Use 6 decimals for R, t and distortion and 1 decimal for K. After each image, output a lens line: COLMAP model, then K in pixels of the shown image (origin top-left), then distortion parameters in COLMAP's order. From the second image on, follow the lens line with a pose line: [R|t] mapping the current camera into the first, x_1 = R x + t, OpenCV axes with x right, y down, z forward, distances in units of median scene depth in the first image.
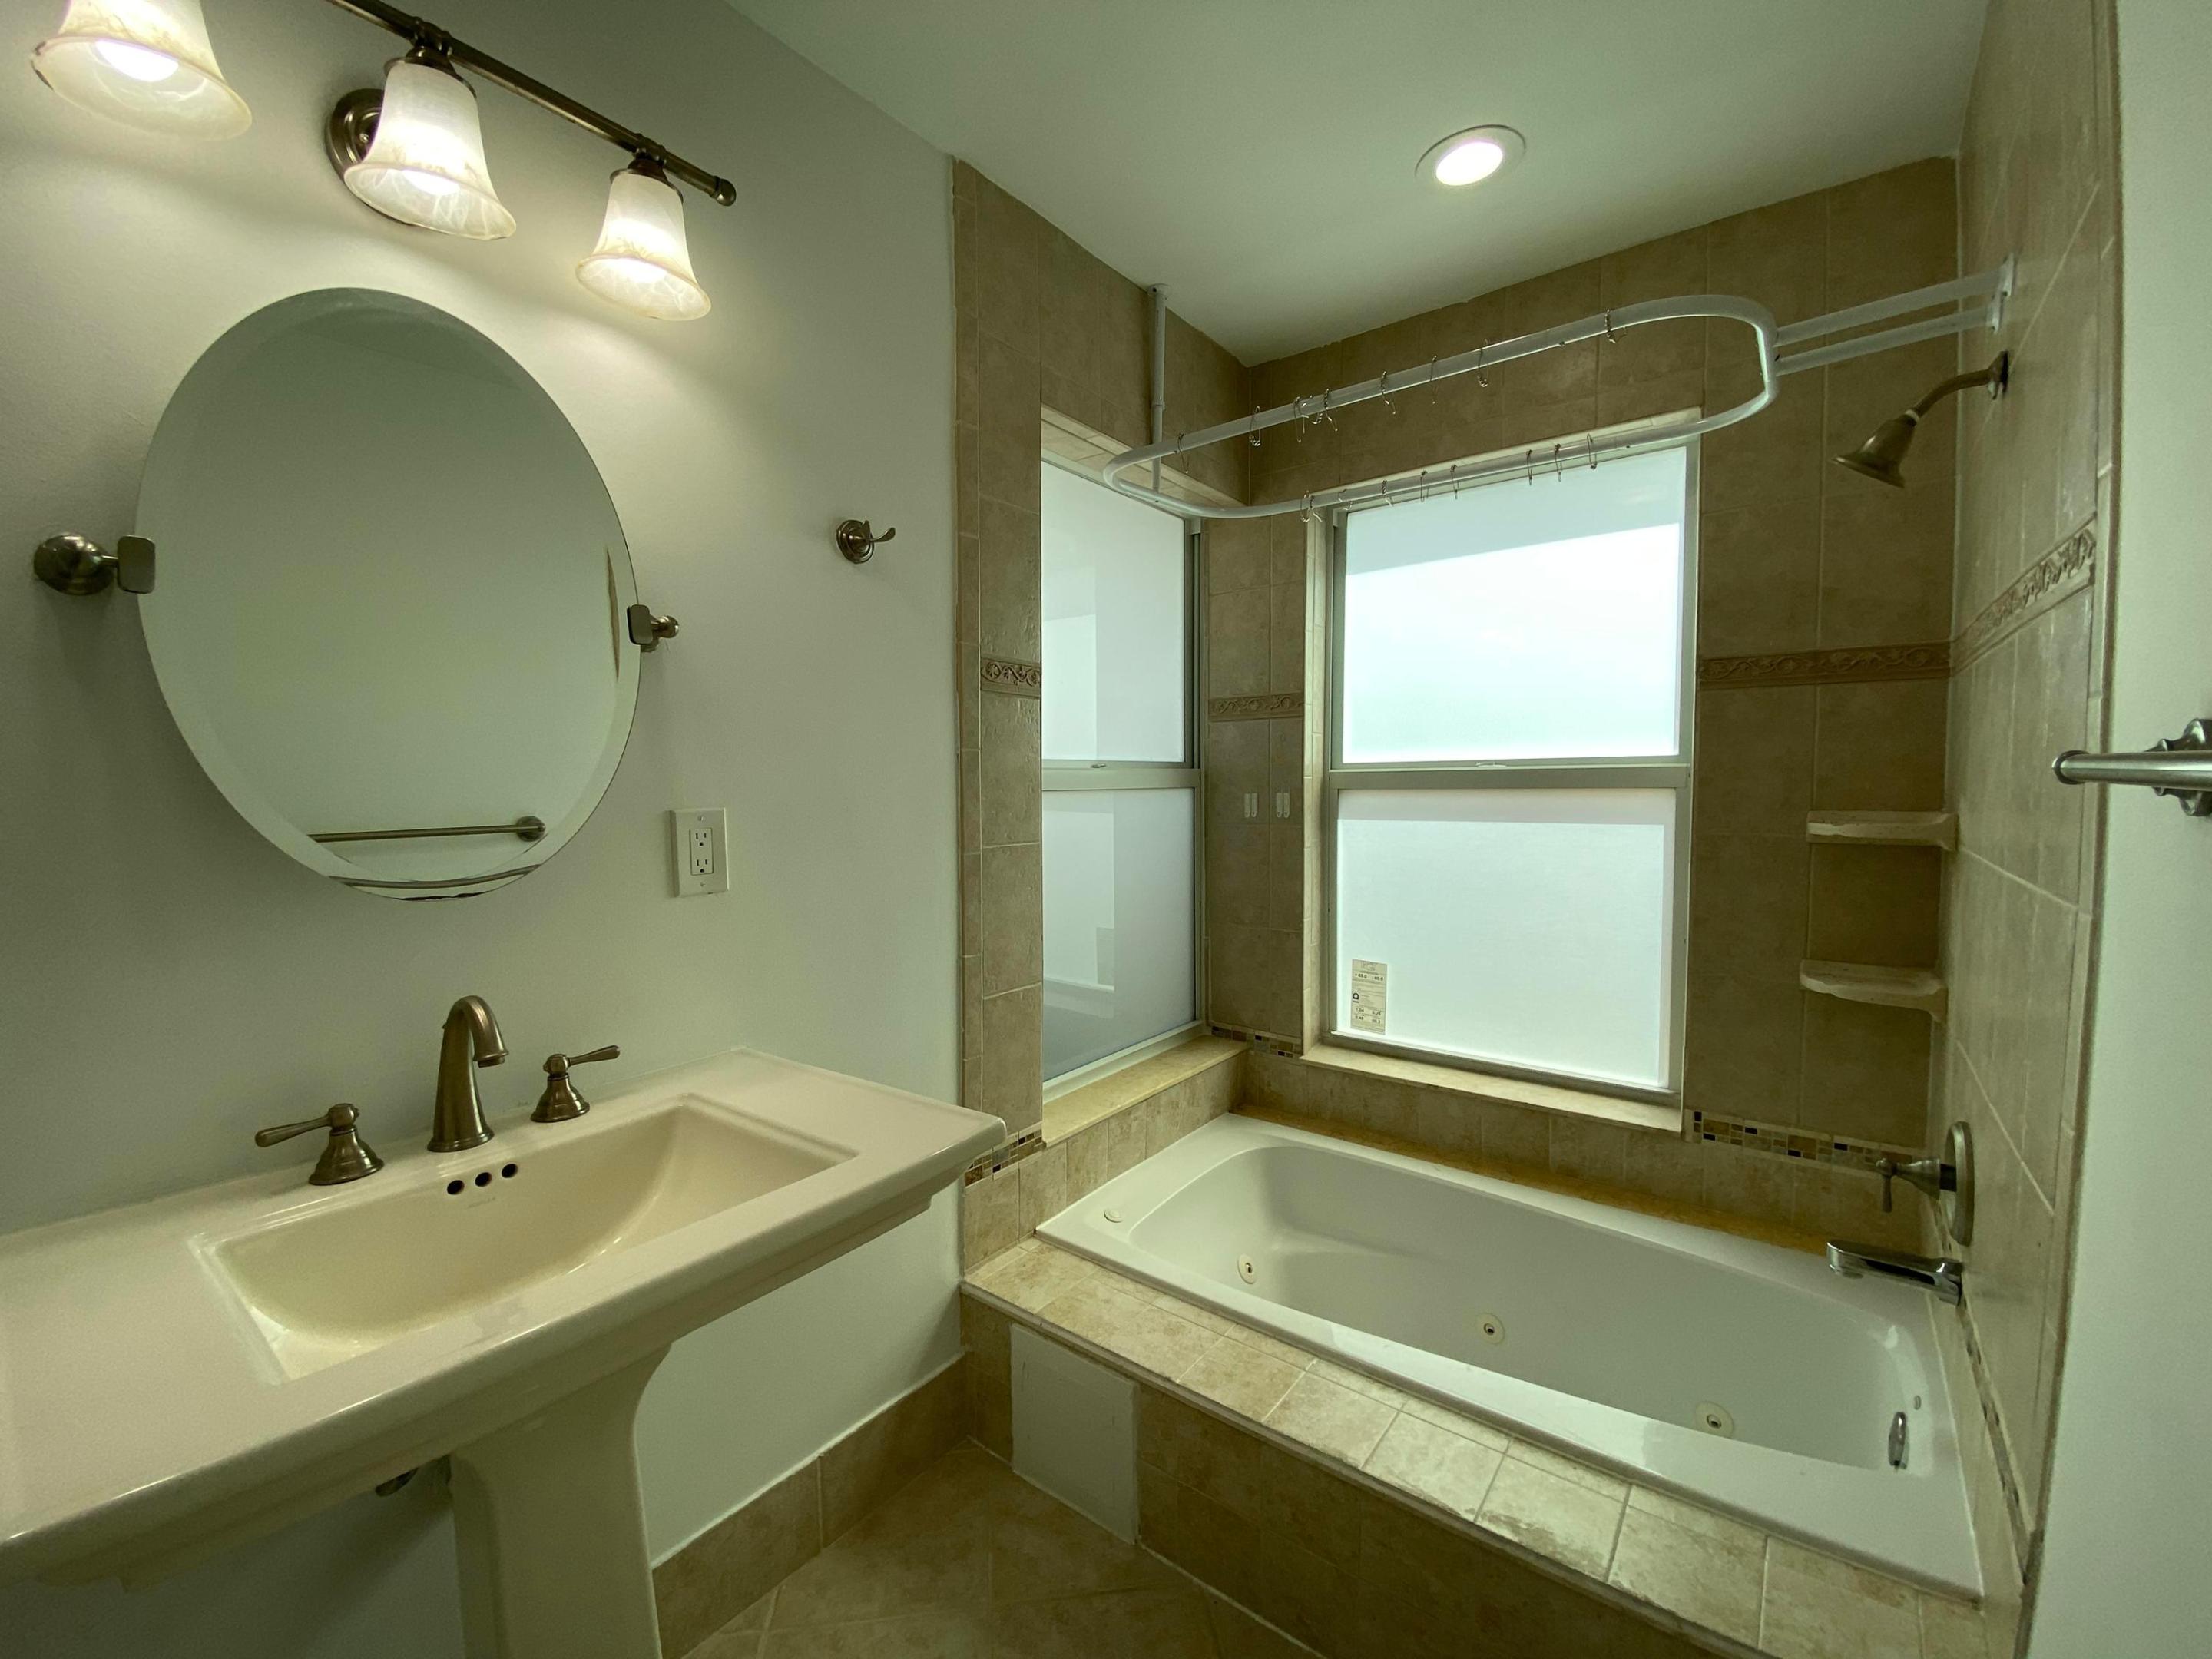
lens RADIAL K [[897.0, 0, 1069.6], [0, 897.0, 830.2], [0, 0, 1]] dist [0.038265, -0.035578]
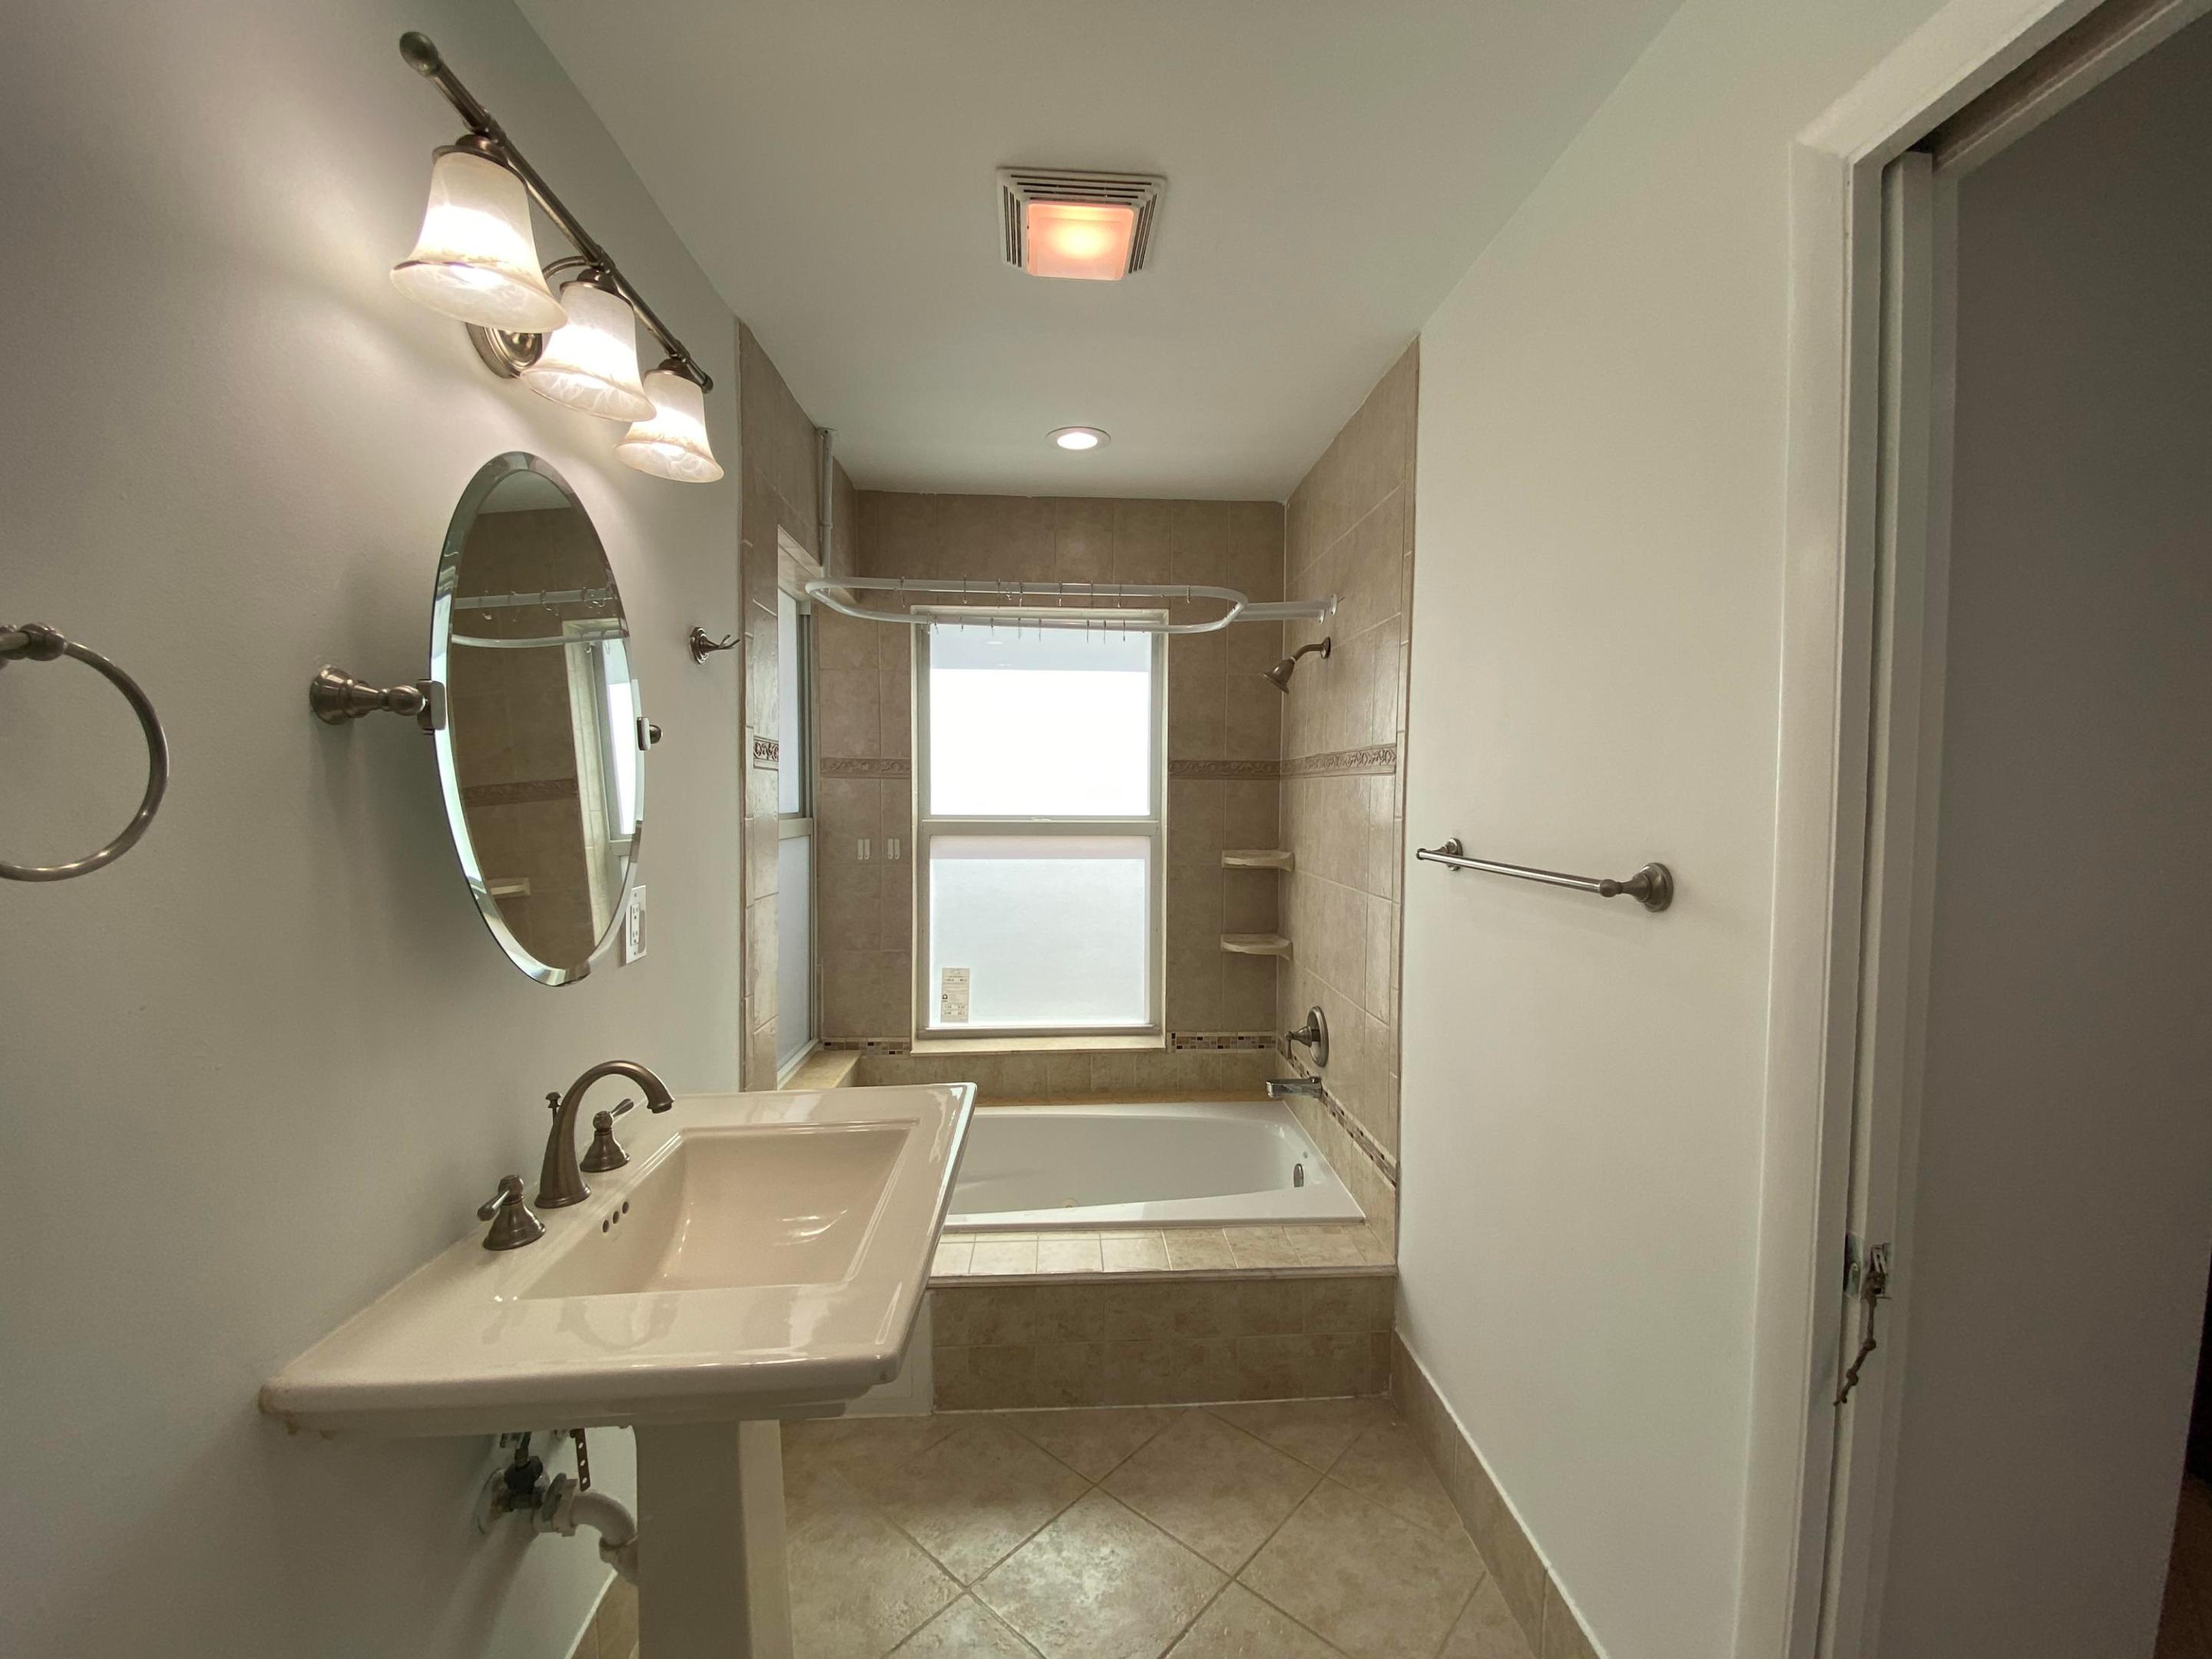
lens RADIAL K [[900.0, 0, 1106.0], [0, 900.0, 829.5], [0, 0, 1]] dist [0.031747, -0.027094]
pose [[0.751958, -0.012678, 0.659089, -0.431856], [0.026164, 0.999601, -0.010623, -0.040998], [-0.658692, 0.025232, 0.751990, -0.146054]]
